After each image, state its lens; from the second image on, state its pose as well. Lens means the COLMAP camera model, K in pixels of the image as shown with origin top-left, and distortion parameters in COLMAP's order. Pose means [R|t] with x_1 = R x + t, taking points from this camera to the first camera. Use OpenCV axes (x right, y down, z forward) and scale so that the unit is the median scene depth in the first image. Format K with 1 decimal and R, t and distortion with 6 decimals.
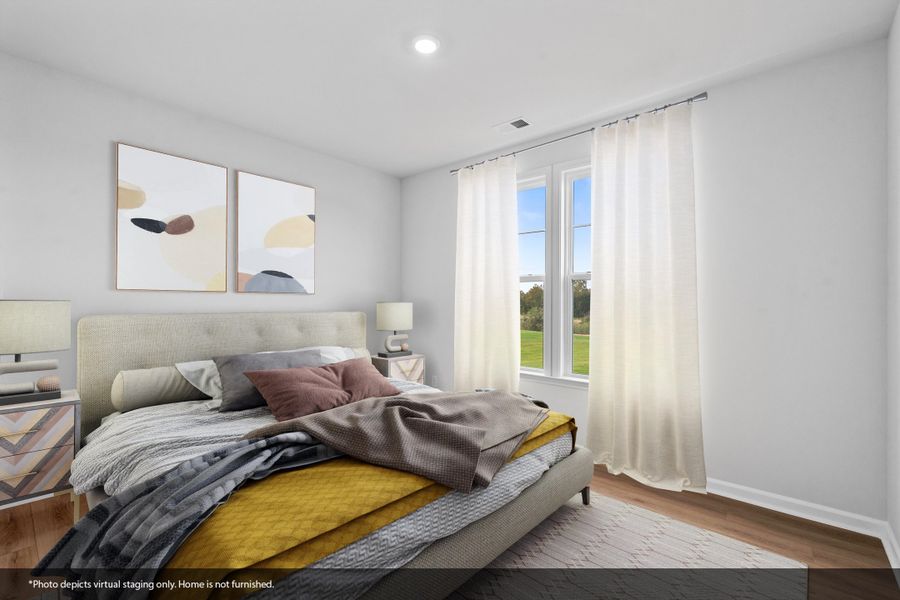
lens RADIAL K [[423.7, 0, 452.4], [0, 423.7, 303.7], [0, 0, 1]] dist [0.015025, -0.000454]
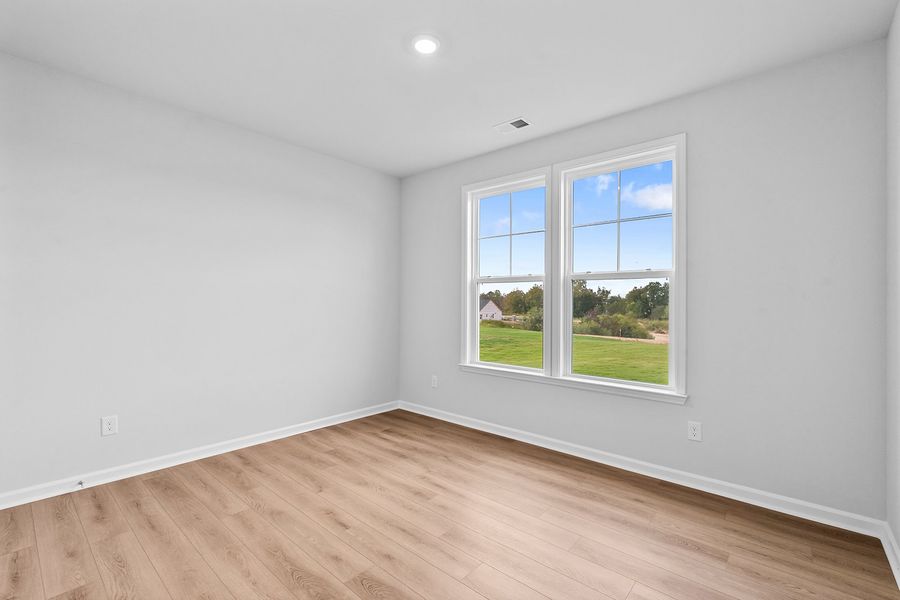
lens RADIAL K [[423.7, 0, 450.3], [0, 423.7, 301.9], [0, 0, 1]] dist [0.015025, -0.000454]
pose [[0.999970, 0.000357, -0.007716, 0.078063], [-0.000382, 0.999995, -0.003271, 0.000622], [0.007715, 0.003274, 0.999965, -0.070940]]
